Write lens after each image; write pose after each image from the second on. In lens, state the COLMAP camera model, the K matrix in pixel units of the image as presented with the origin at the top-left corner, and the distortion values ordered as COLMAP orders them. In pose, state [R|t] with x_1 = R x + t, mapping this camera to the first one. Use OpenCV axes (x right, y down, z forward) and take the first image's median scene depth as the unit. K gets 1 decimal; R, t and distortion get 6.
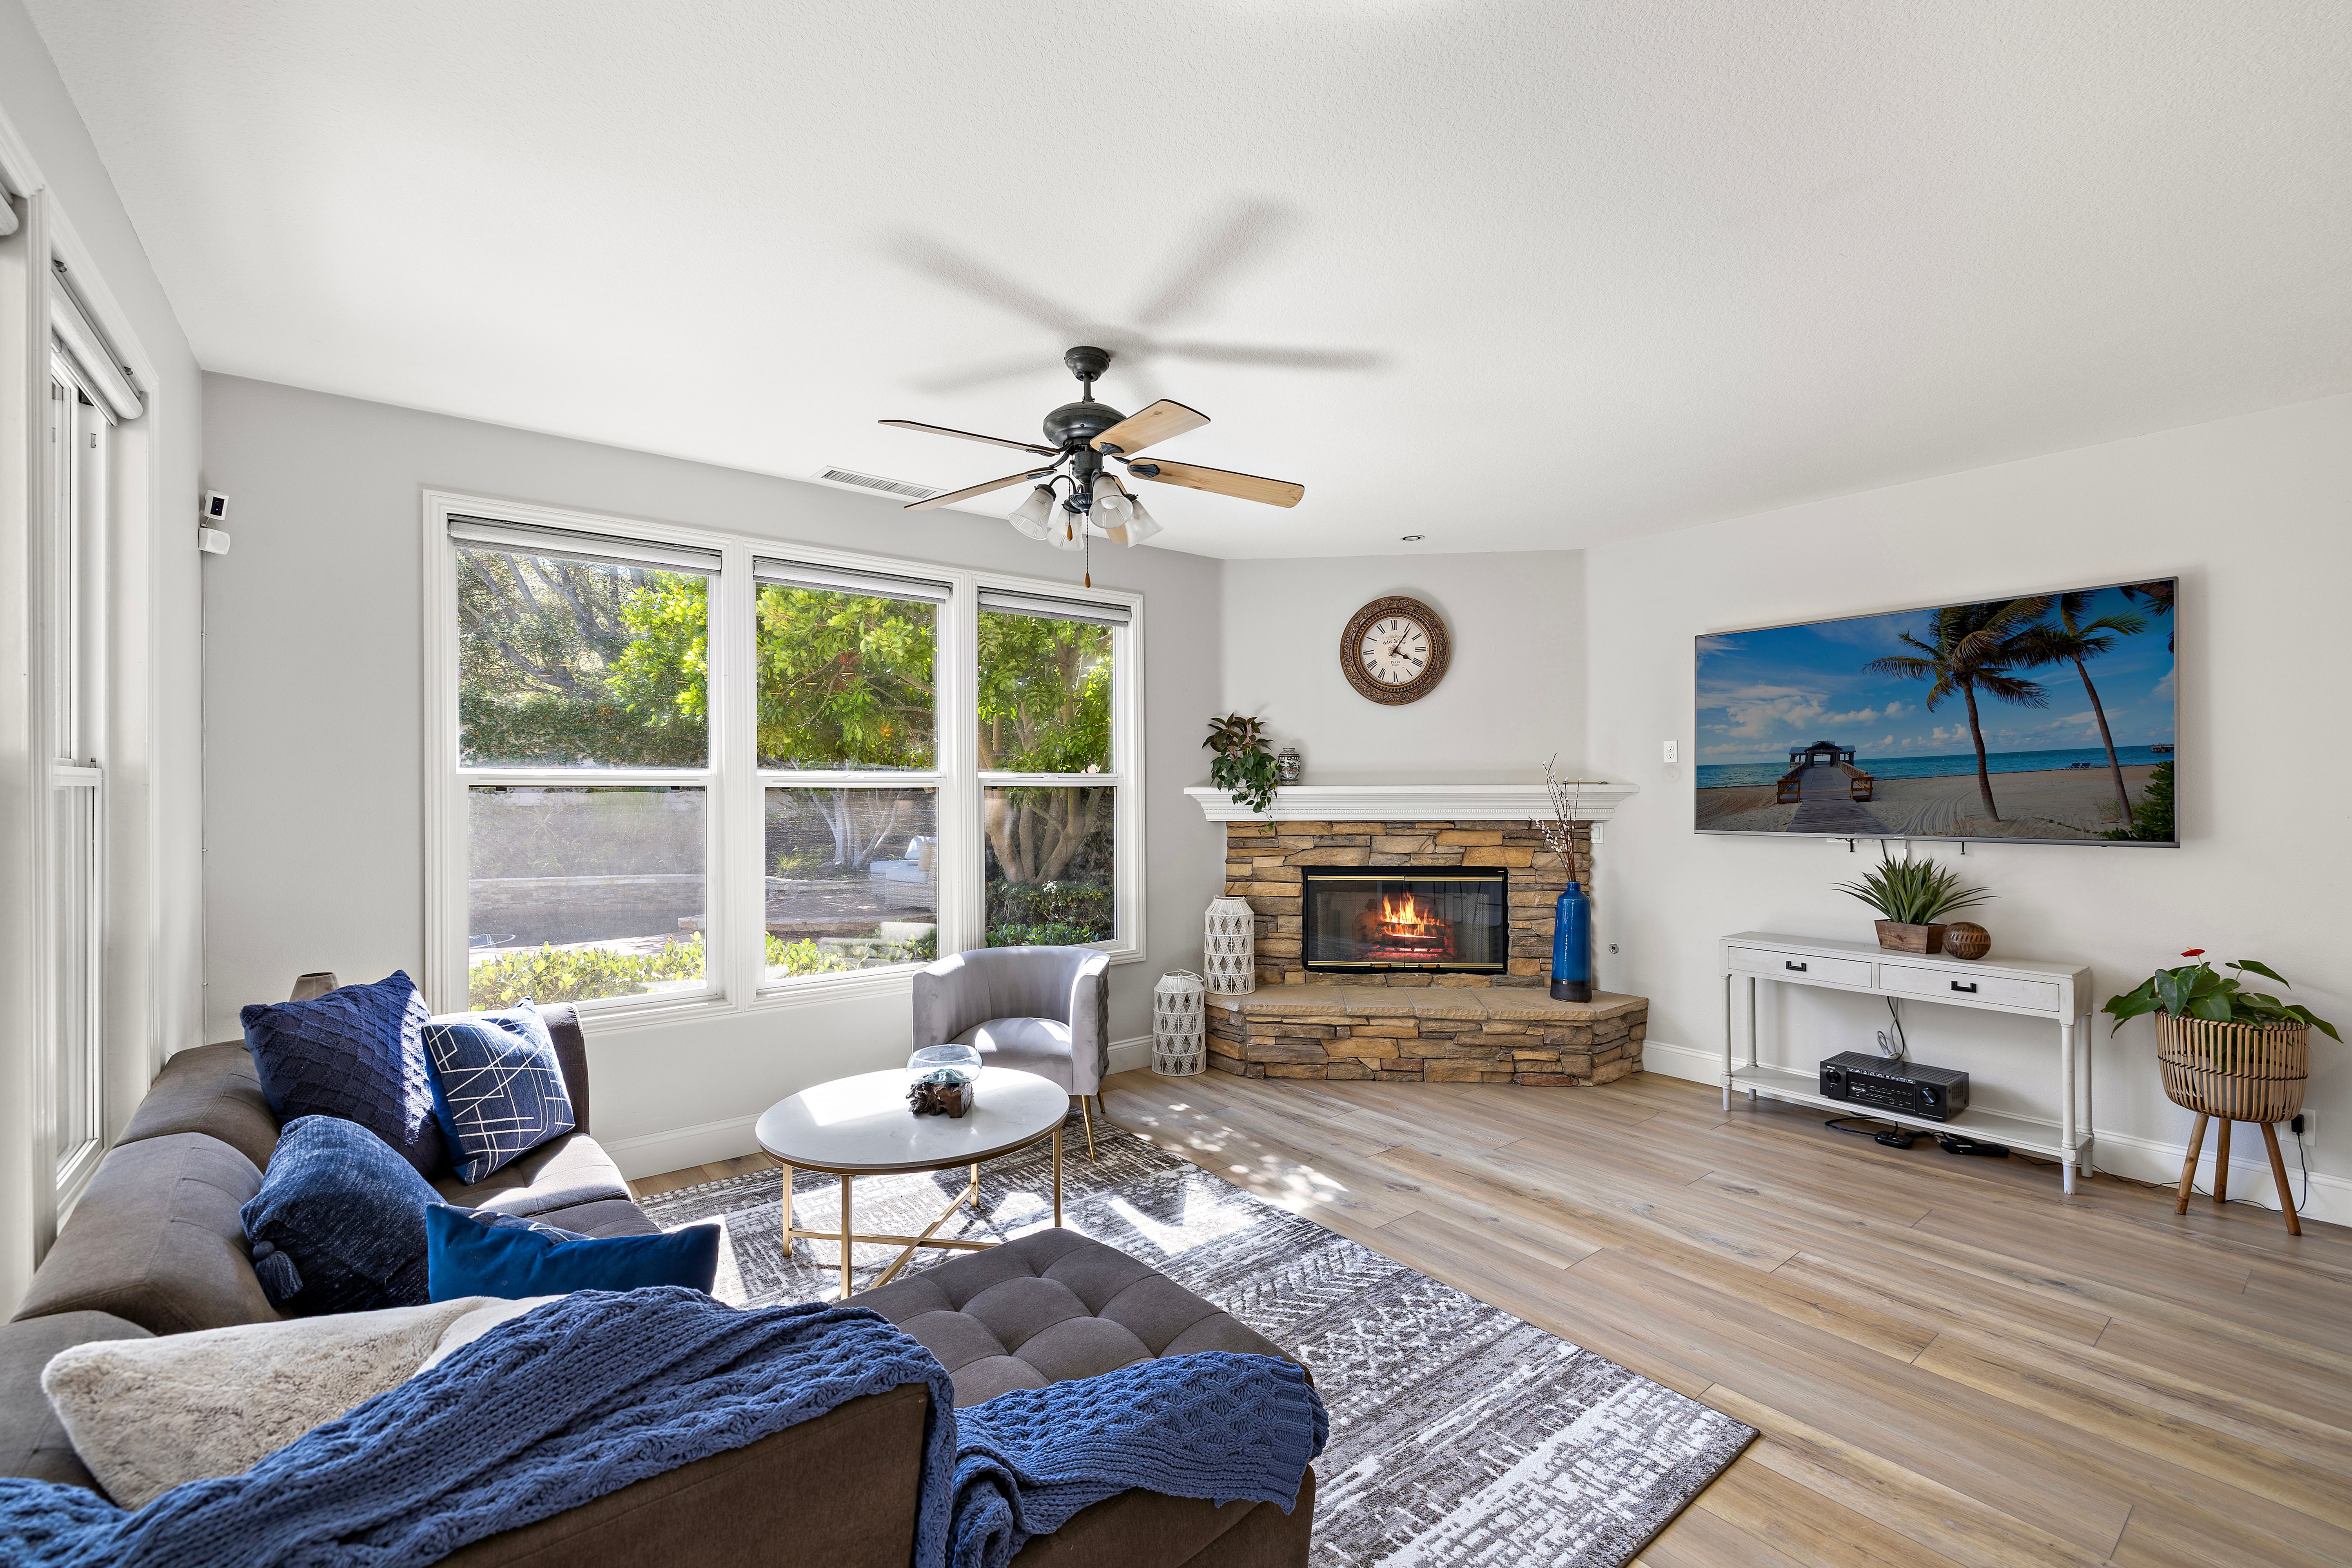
lens RADIAL K [[996.3, 0, 1172.0], [0, 996.3, 780.9], [0, 0, 1]] dist [0.004873, -0.001000]
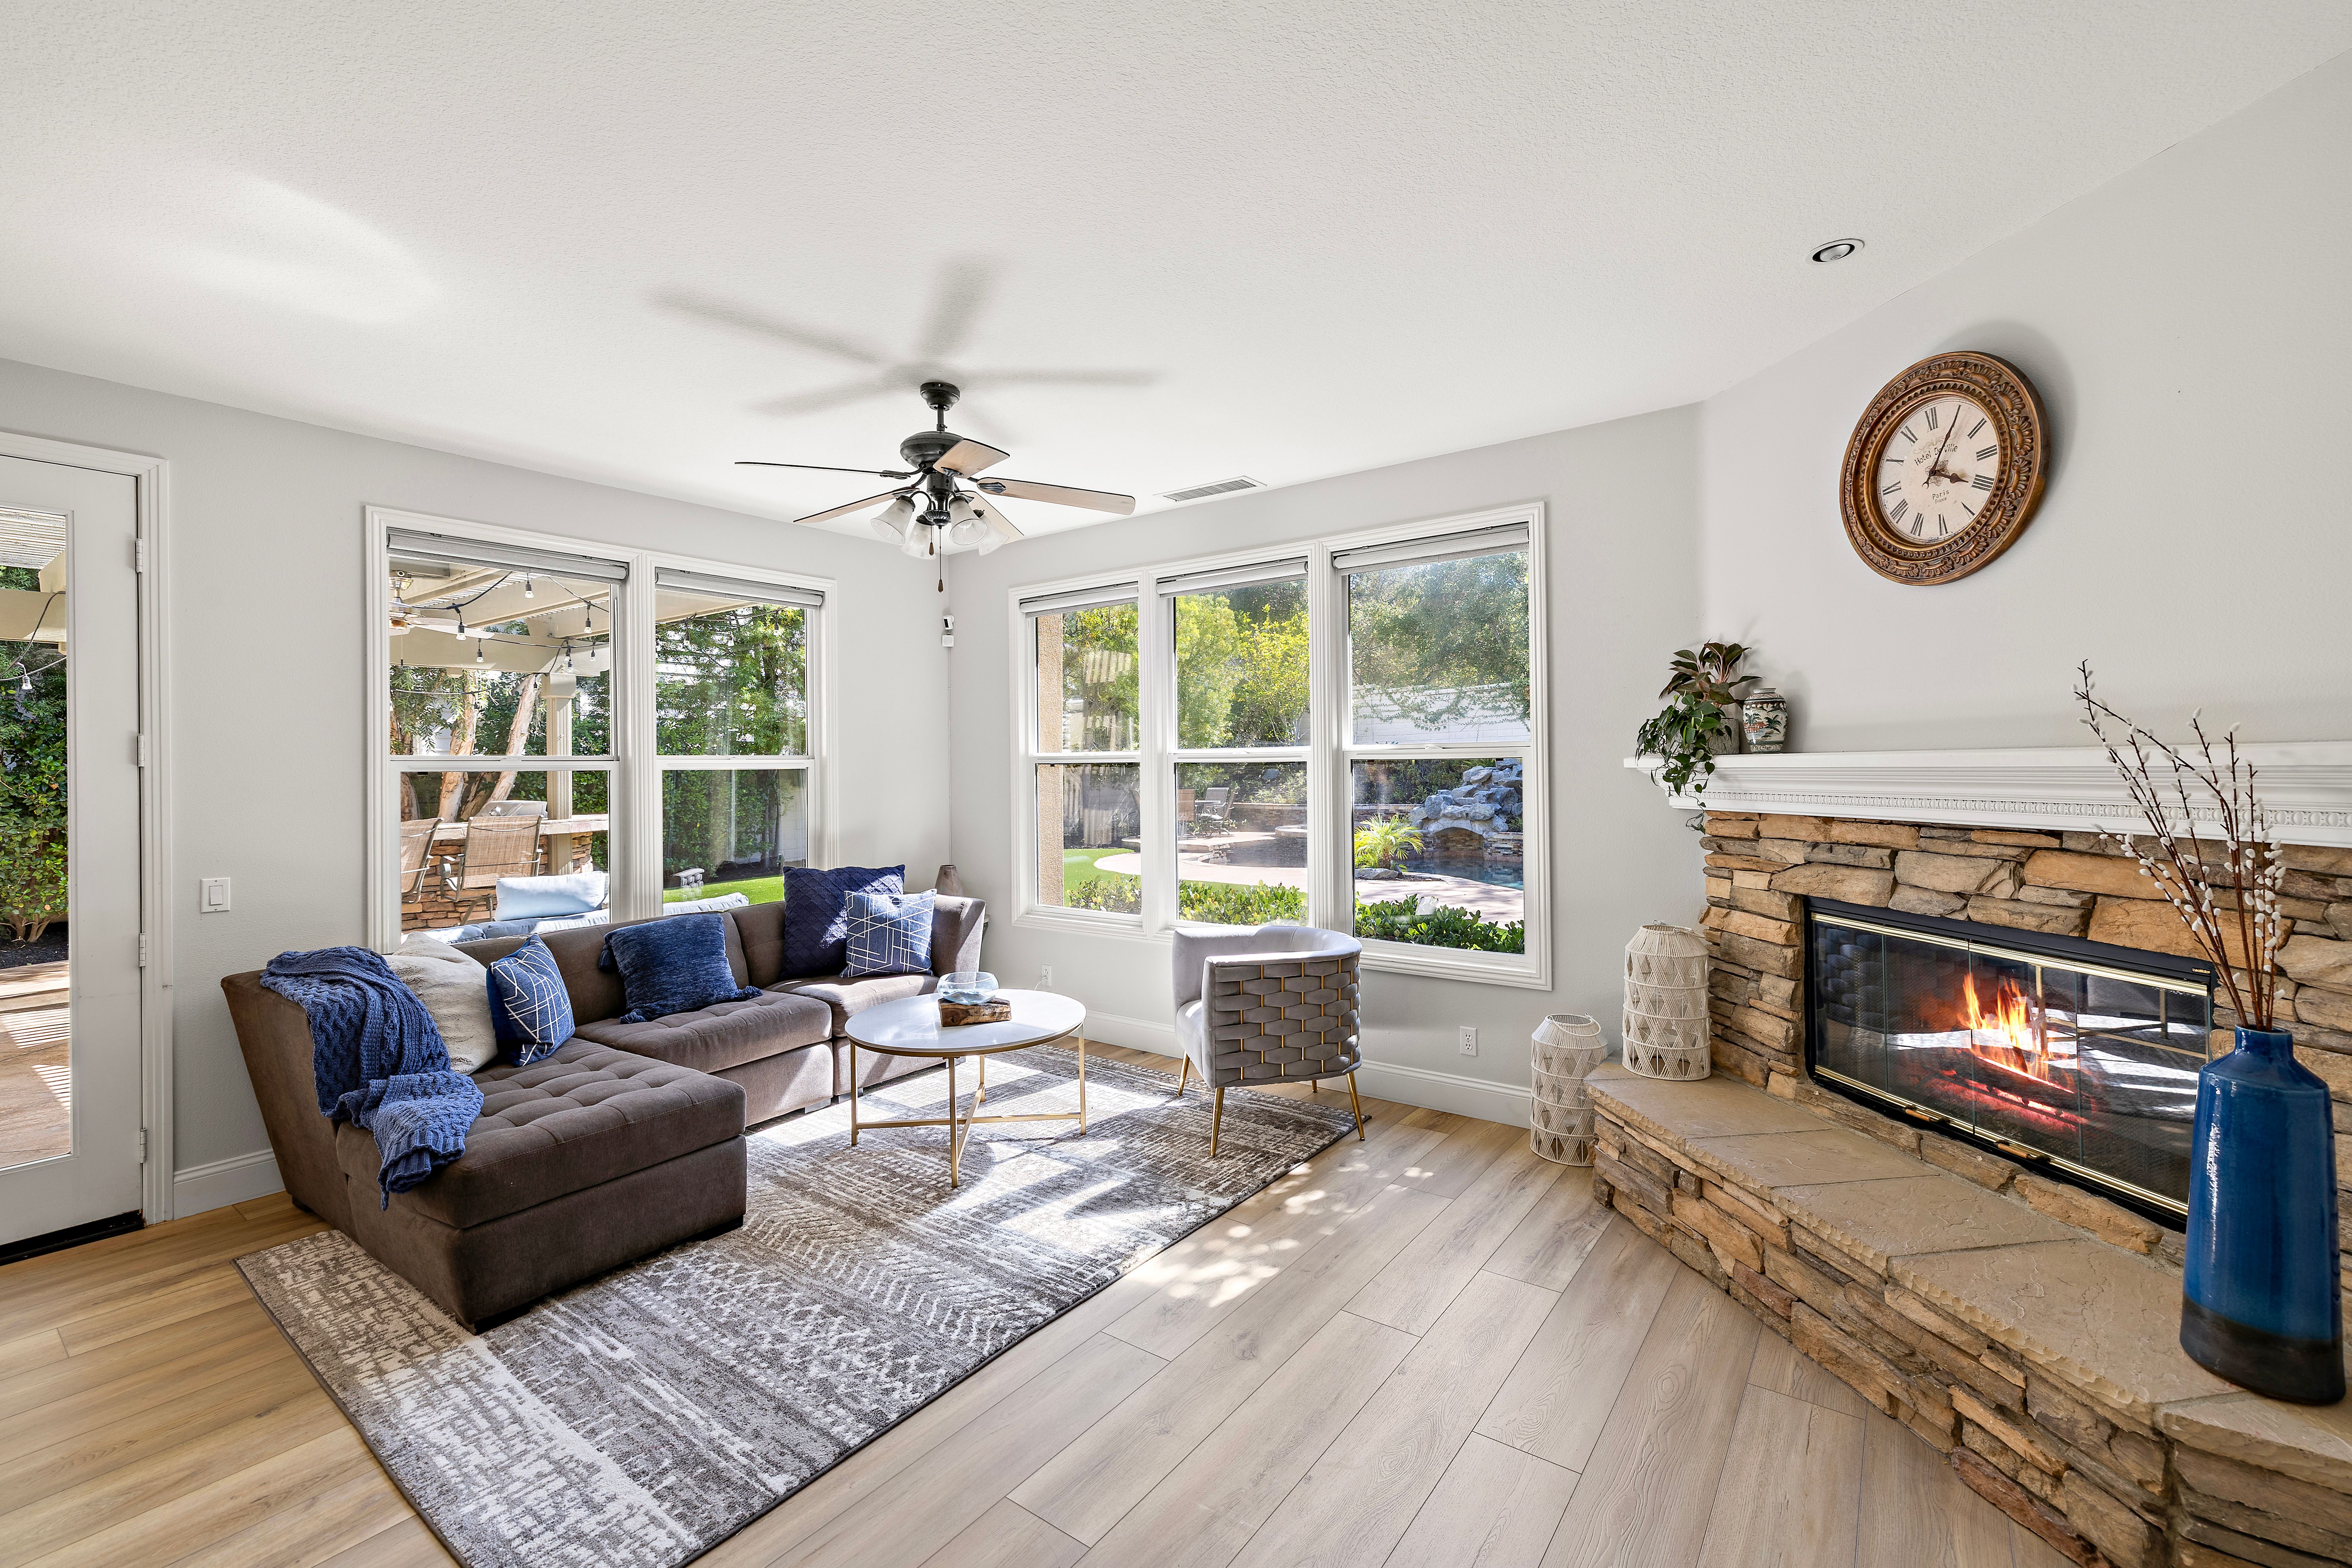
lens RADIAL K [[996.3, 0, 1221.1], [0, 996.3, 755.1], [0, 0, 1]] dist [0.004873, -0.001000]
pose [[0.274044, -0.013419, -0.961624, 0.655584], [0.018841, 0.999786, -0.008582, 0.005223], [0.961533, -0.015766, 0.274238, 0.589112]]
